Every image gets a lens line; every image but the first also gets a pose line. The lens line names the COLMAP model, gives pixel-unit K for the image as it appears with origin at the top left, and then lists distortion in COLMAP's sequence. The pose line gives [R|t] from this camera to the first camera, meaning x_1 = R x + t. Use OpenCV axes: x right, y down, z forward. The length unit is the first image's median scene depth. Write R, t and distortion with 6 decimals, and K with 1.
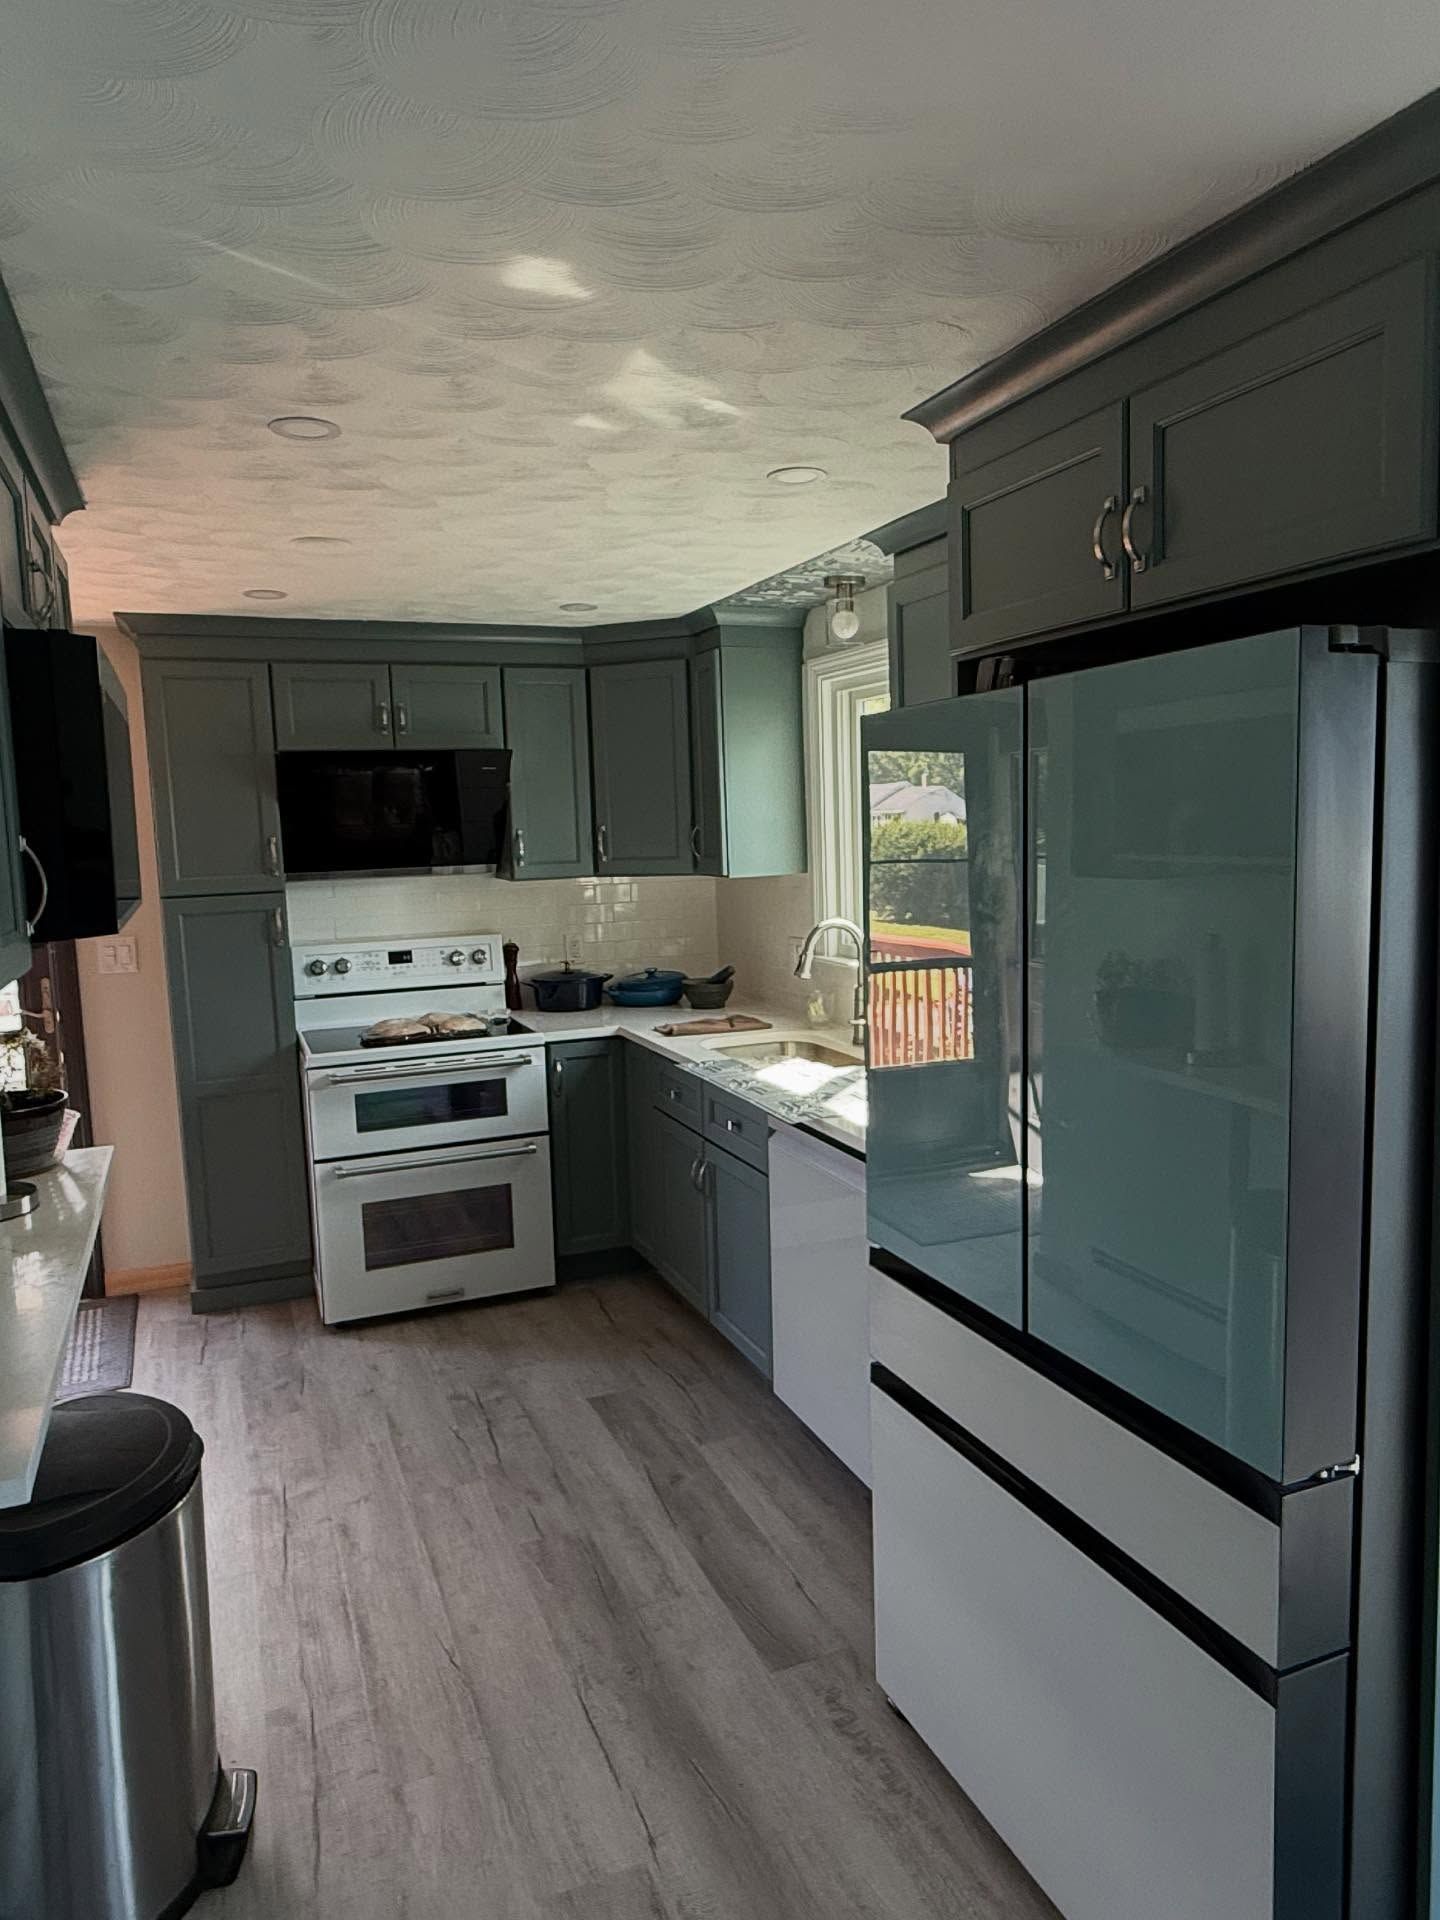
lens RADIAL K [[1218.4, 0, 713.2], [0, 1218.4, 961.4], [0, 0, 1]] dist [-0.001298, 0.003460]
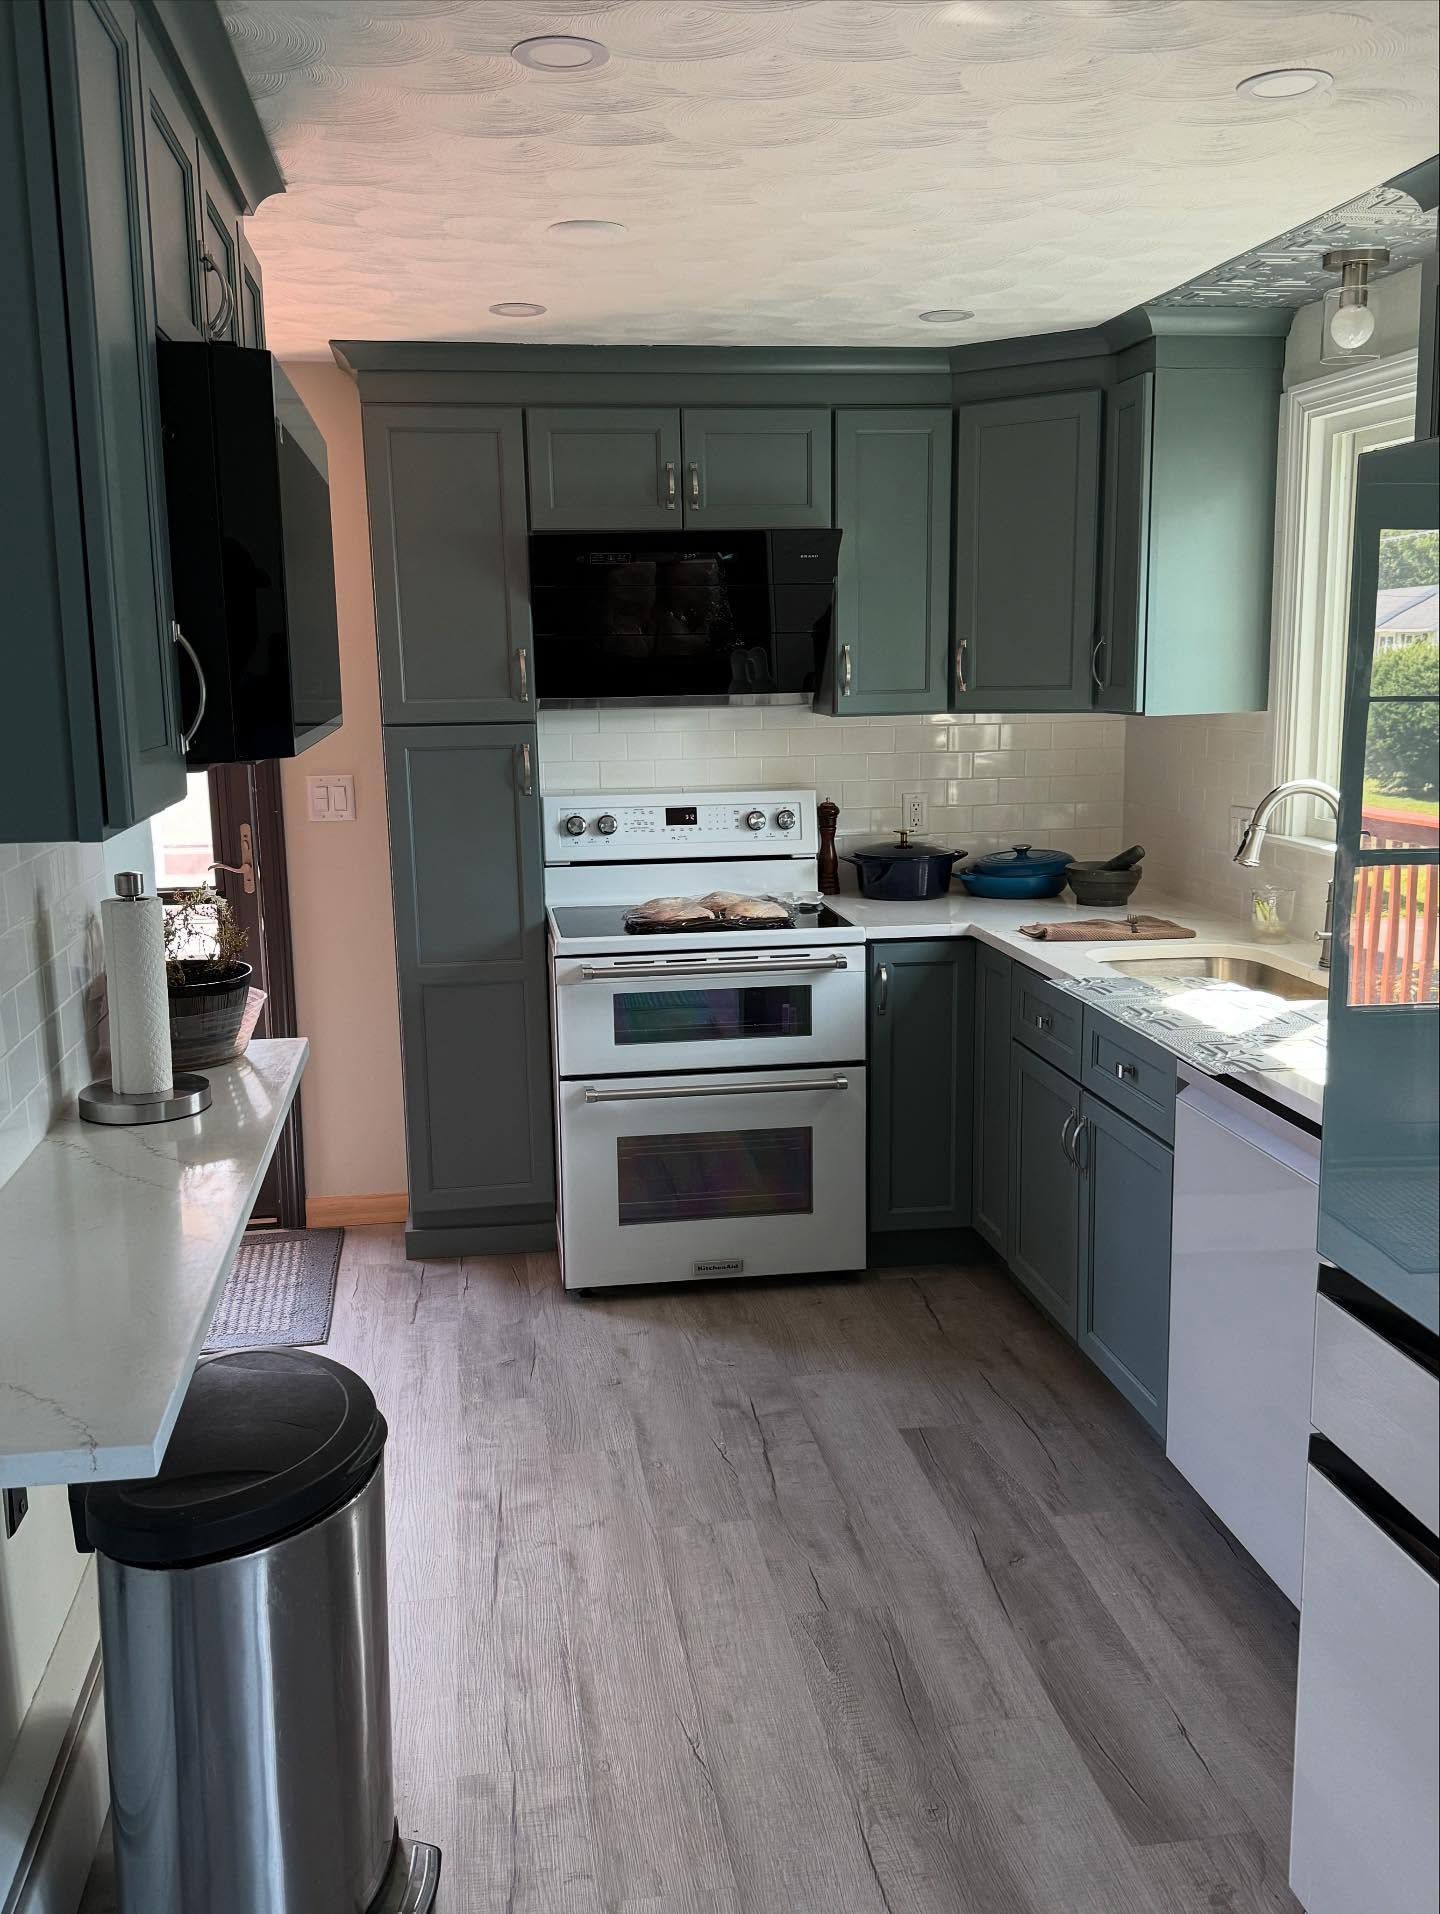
lens RADIAL K [[1653.4, 0, 719.7], [0, 1653.4, 953.0], [0, 0, 1]] dist [0.108950, -0.177125]
pose [[0.970738, 0.057230, -0.233221, 0.012162], [-0.040925, 0.996406, 0.074165, 0.007685], [0.236628, -0.062451, 0.969591, 0.033449]]
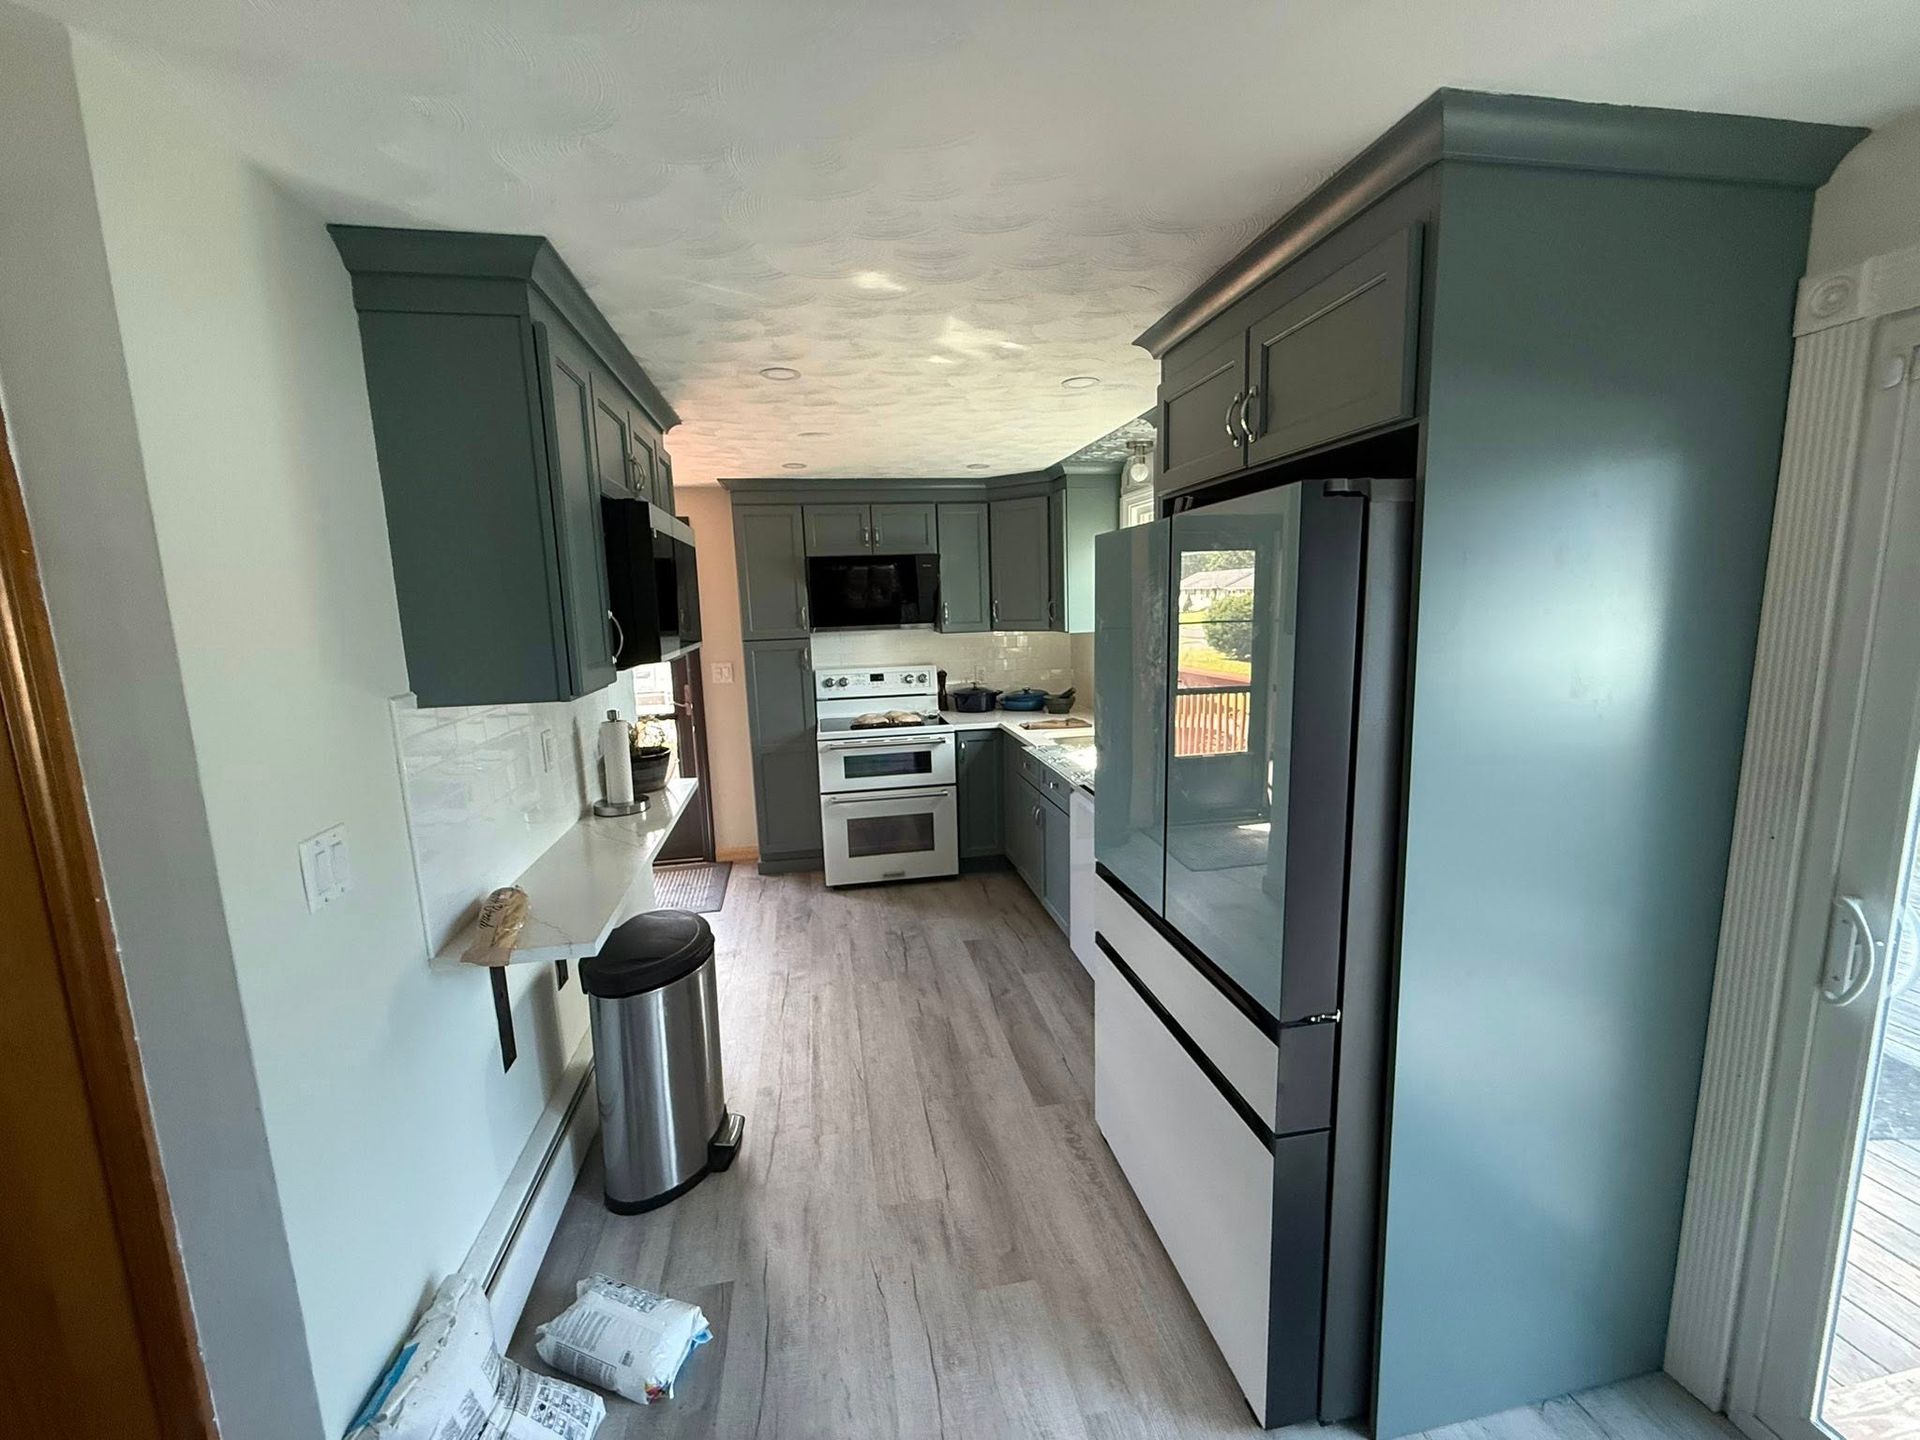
lens RADIAL K [[757.4, 0, 957.8], [0, 757.4, 719.4], [0, 0, 1]] dist [-0.000664, 0.002116]
pose [[0.977688, 0.034352, -0.207233, 0.131306], [-0.023920, 0.998327, 0.052641, -0.006021], [0.208694, -0.046509, 0.976874, -0.024373]]
